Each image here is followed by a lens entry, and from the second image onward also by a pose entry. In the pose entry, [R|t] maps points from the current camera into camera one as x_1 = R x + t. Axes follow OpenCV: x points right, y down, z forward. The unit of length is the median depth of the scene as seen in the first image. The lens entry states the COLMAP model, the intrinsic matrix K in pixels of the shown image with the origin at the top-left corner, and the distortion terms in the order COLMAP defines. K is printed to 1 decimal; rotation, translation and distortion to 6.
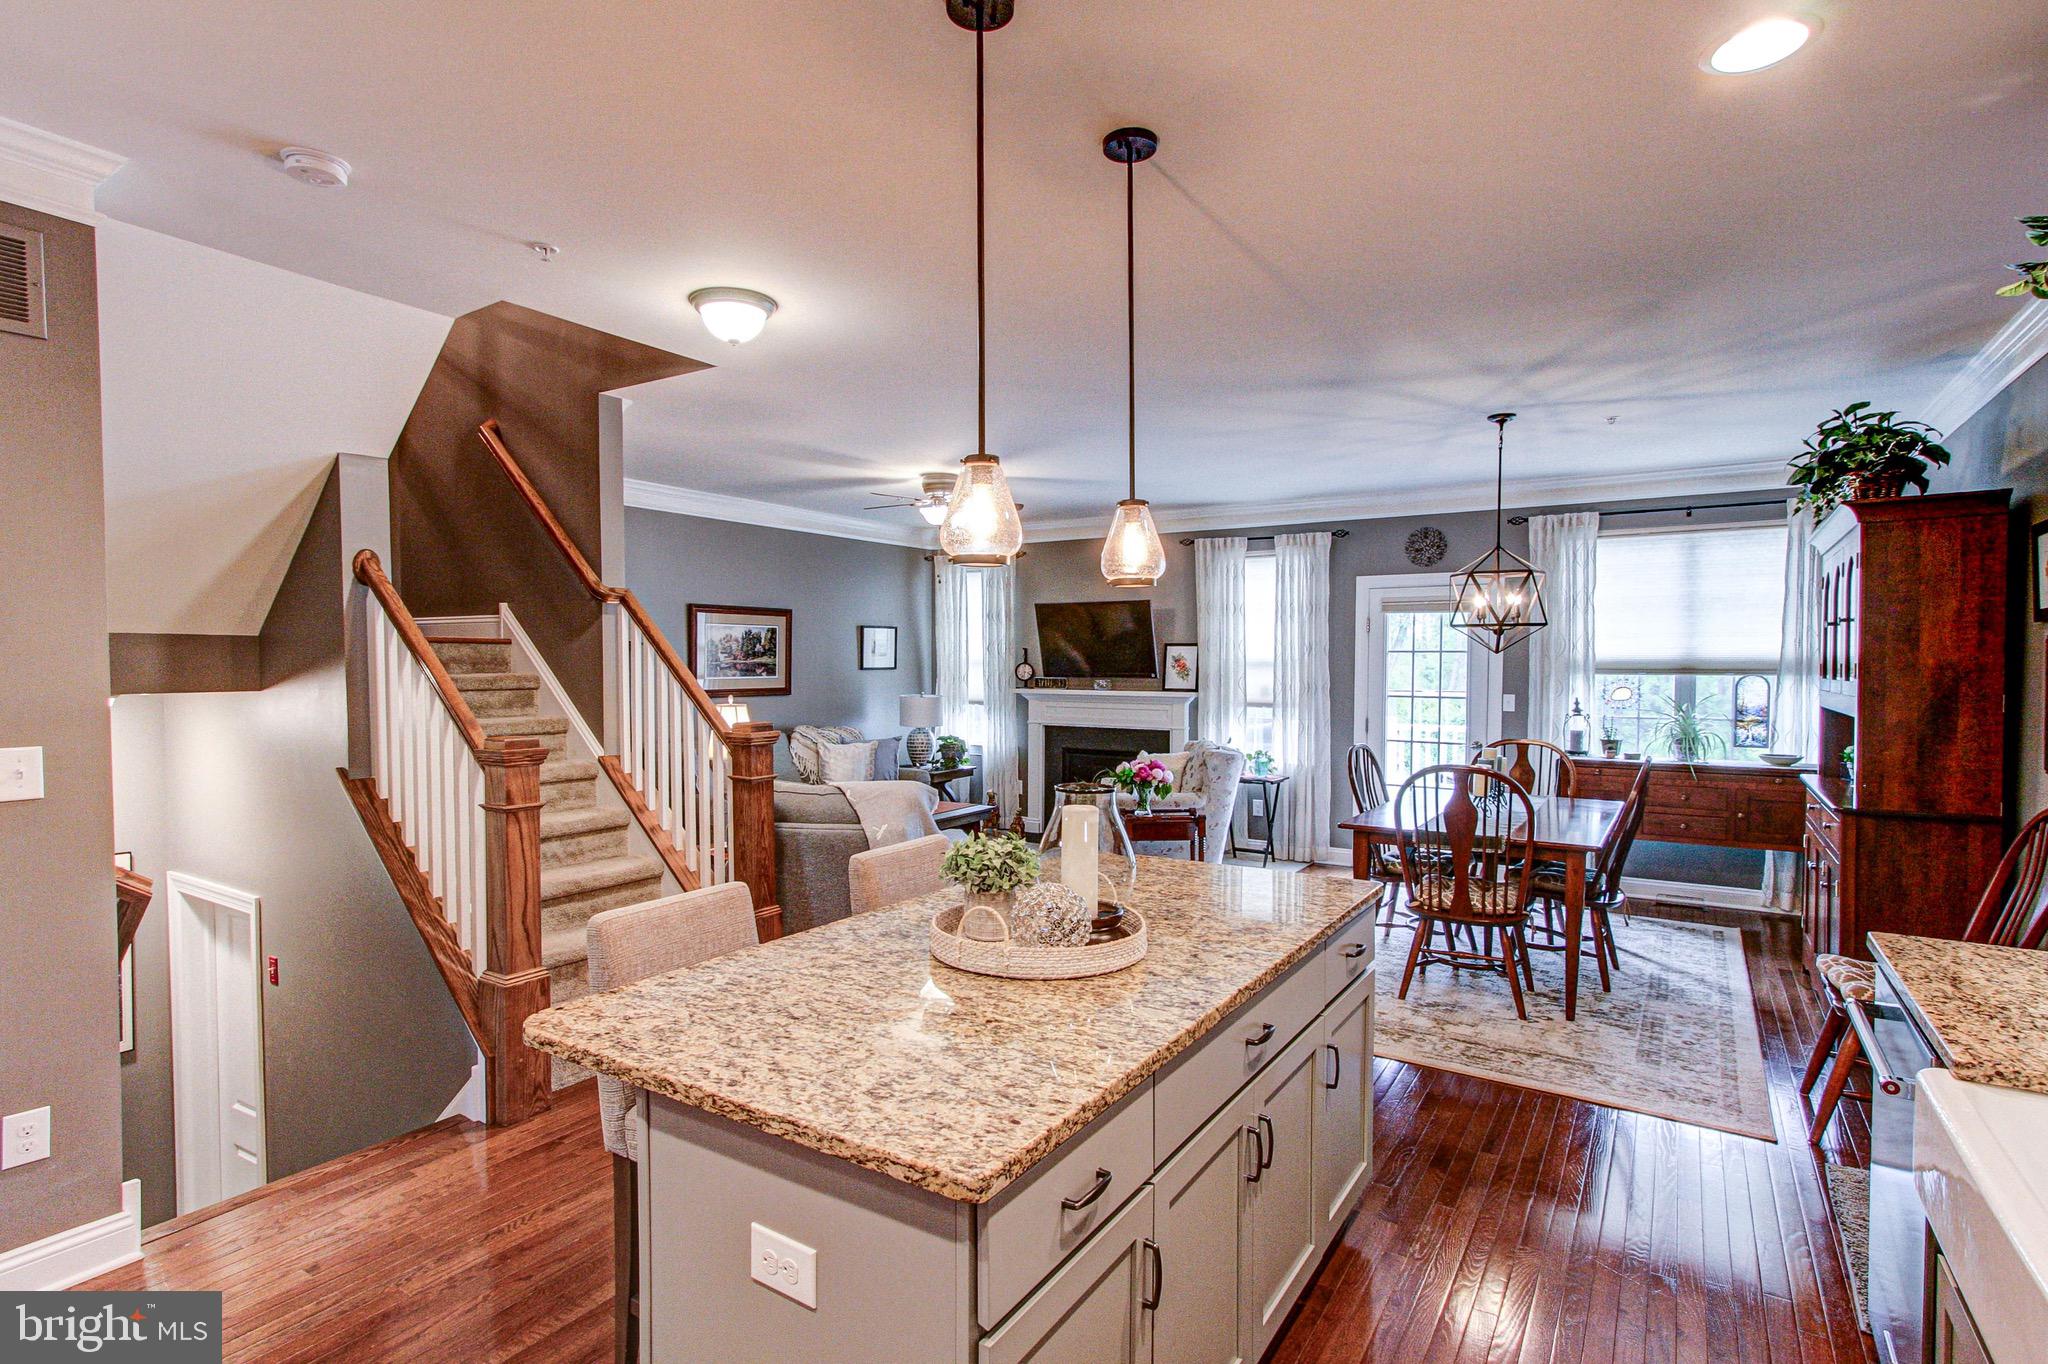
lens RADIAL K [[1021.0, 0, 1027.7], [0, 1021.0, 697.1], [0, 0, 1]] dist [-0.000541, 0.000475]
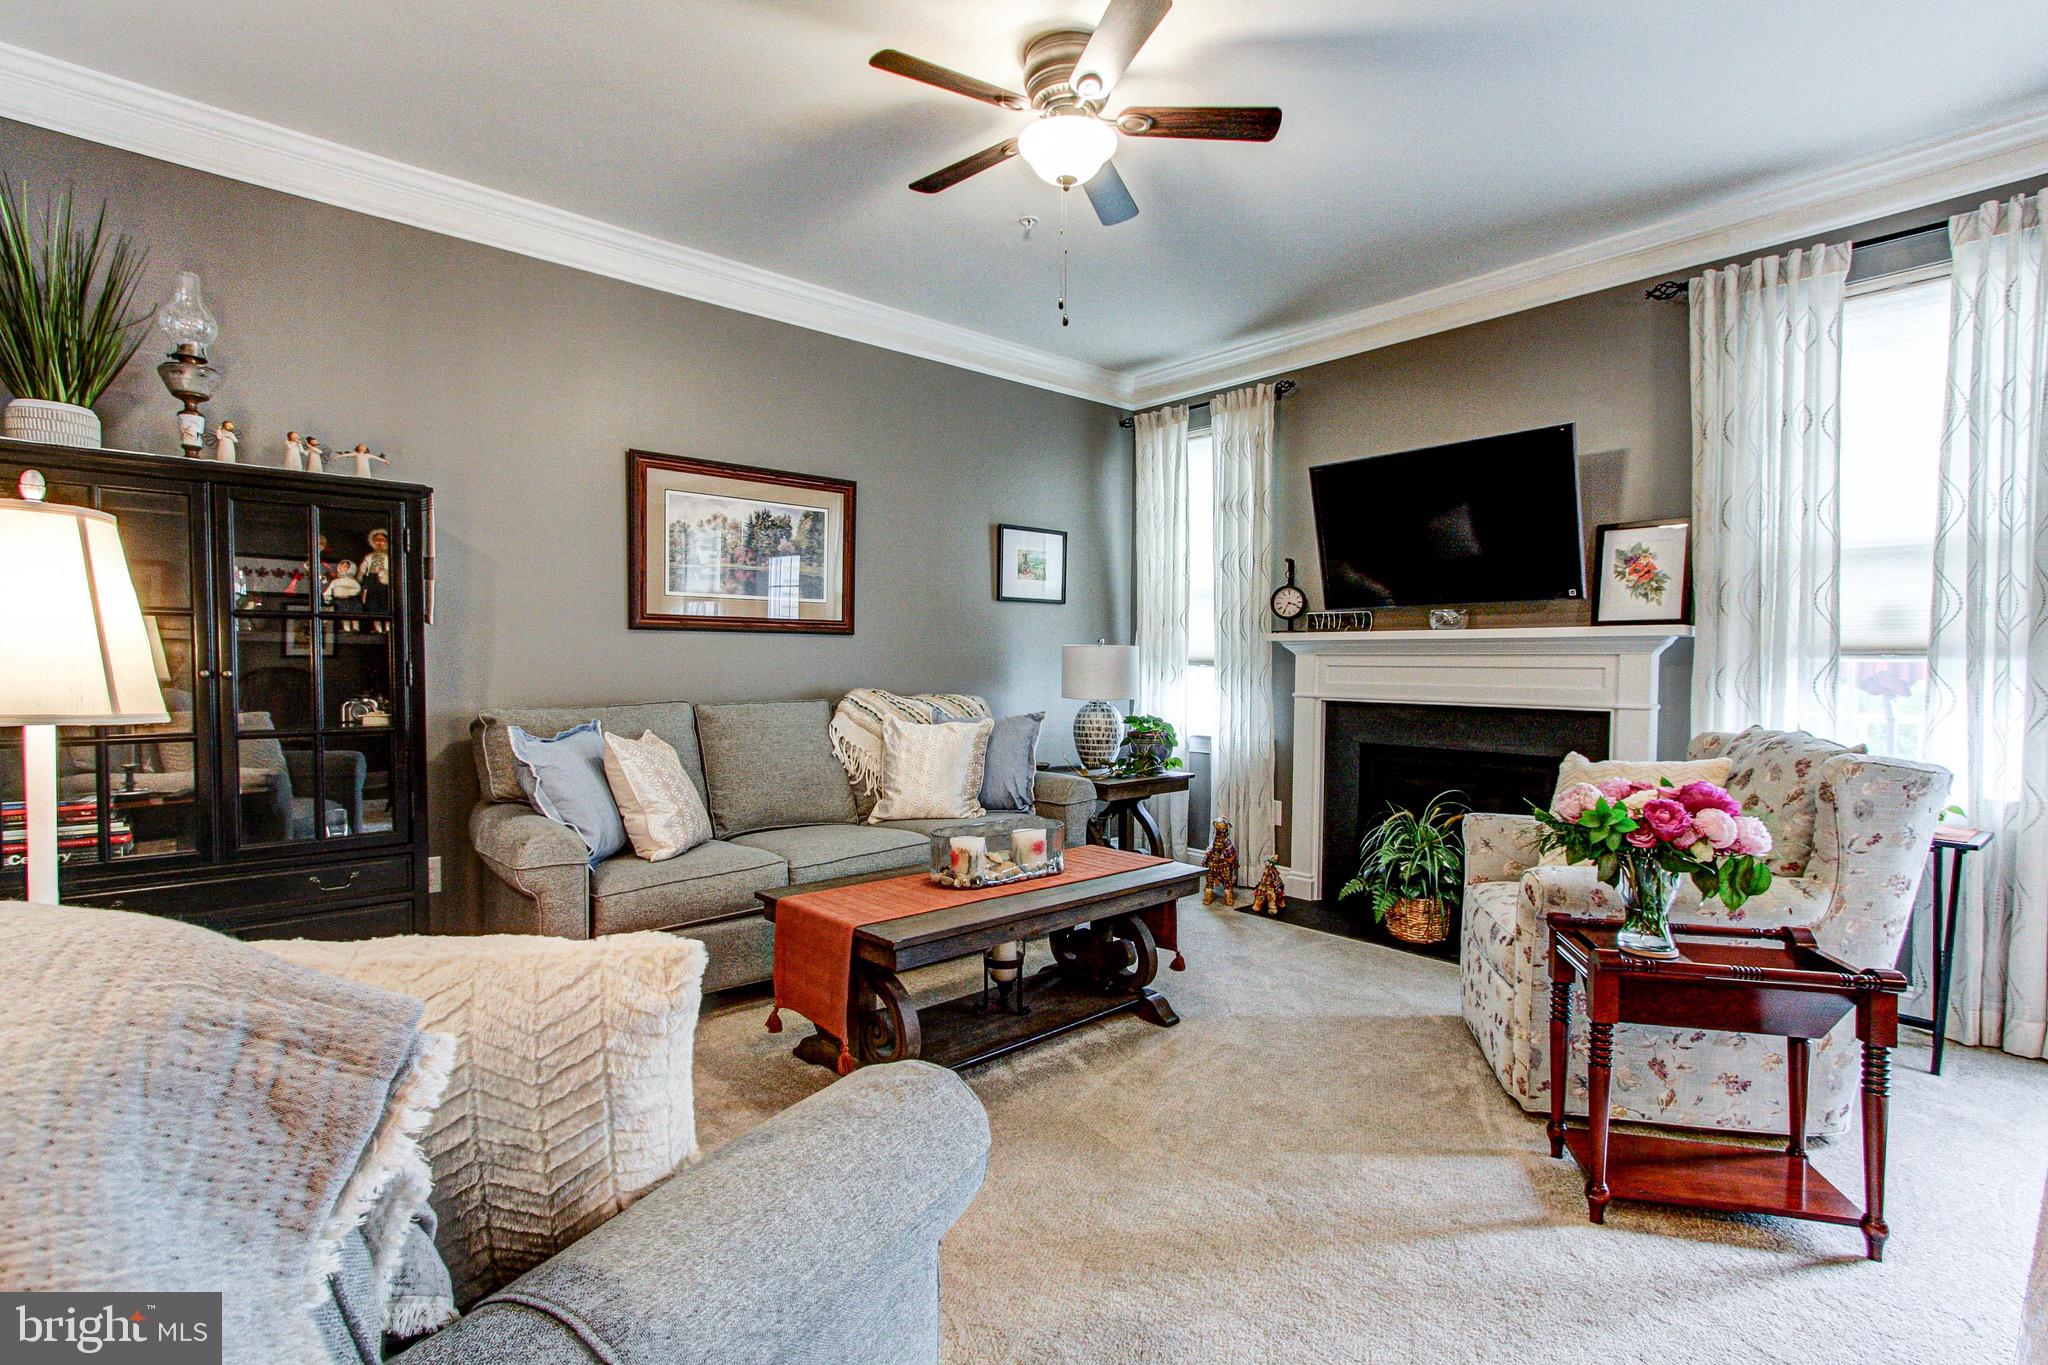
lens RADIAL K [[969.7, 0, 1022.6], [0, 969.7, 694.7], [0, 0, 1]] dist [0.002291, 0.001087]
pose [[0.960426, 0.013519, -0.278206, 0.007394], [-0.014515, 0.999893, -0.001520, 0.036666], [0.278155, 0.005498, 0.960520, 0.623150]]
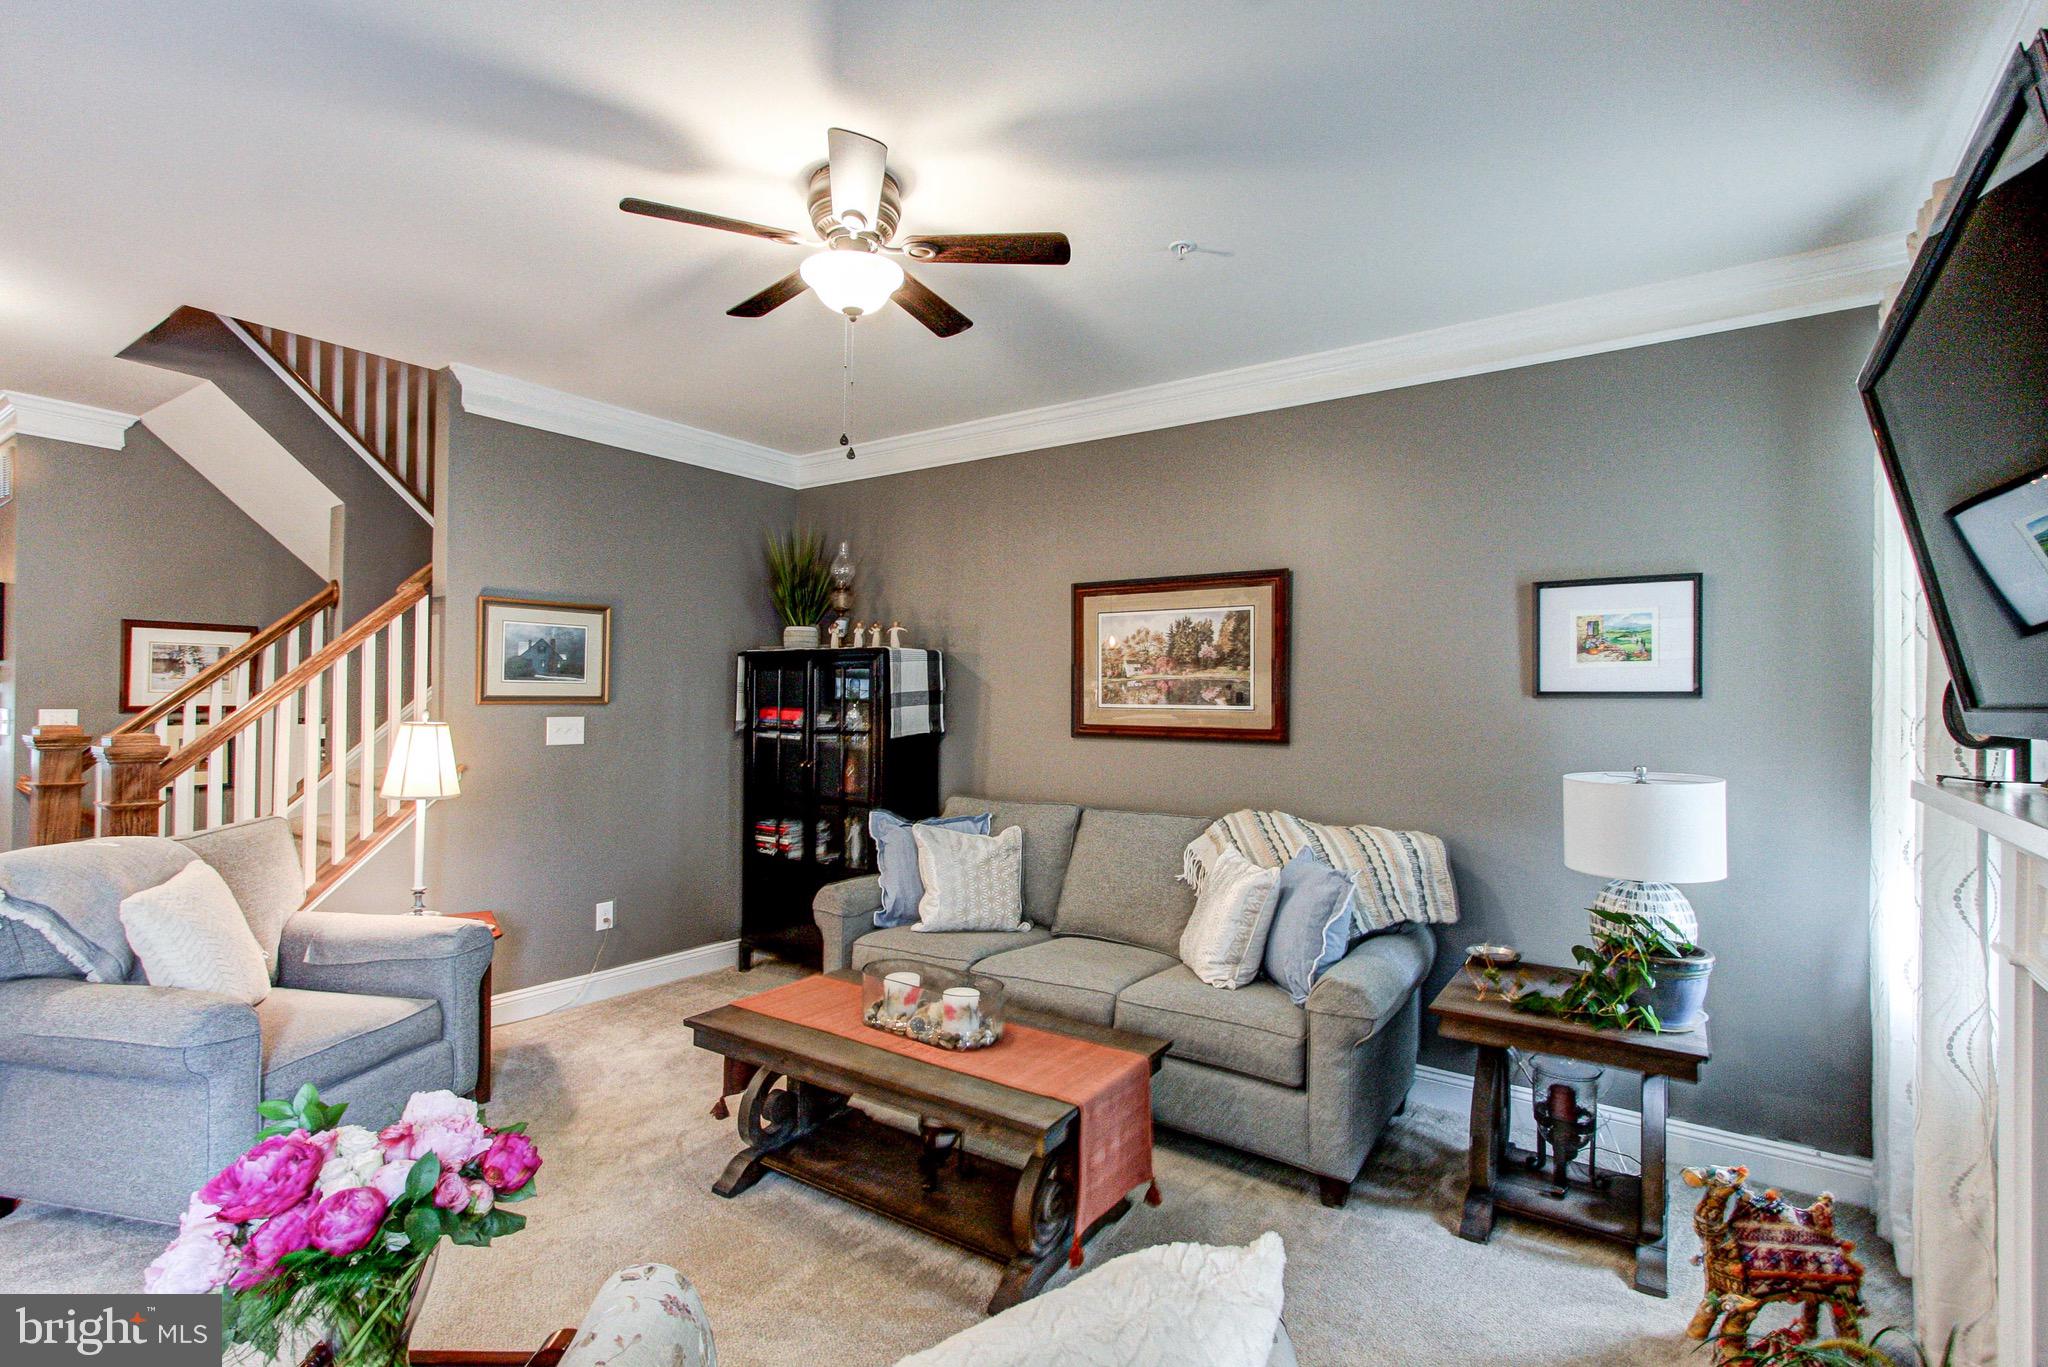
lens RADIAL K [[973.8, 0, 1032.4], [0, 973.8, 691.5], [0, 0, 1]] dist [-0.001076, 0.000076]
pose [[-0.045182, -0.007556, -0.998950, 0.284542], [-0.045839, 0.998934, -0.005483, -0.023873], [0.997927, 0.045543, -0.045480, 1.092034]]
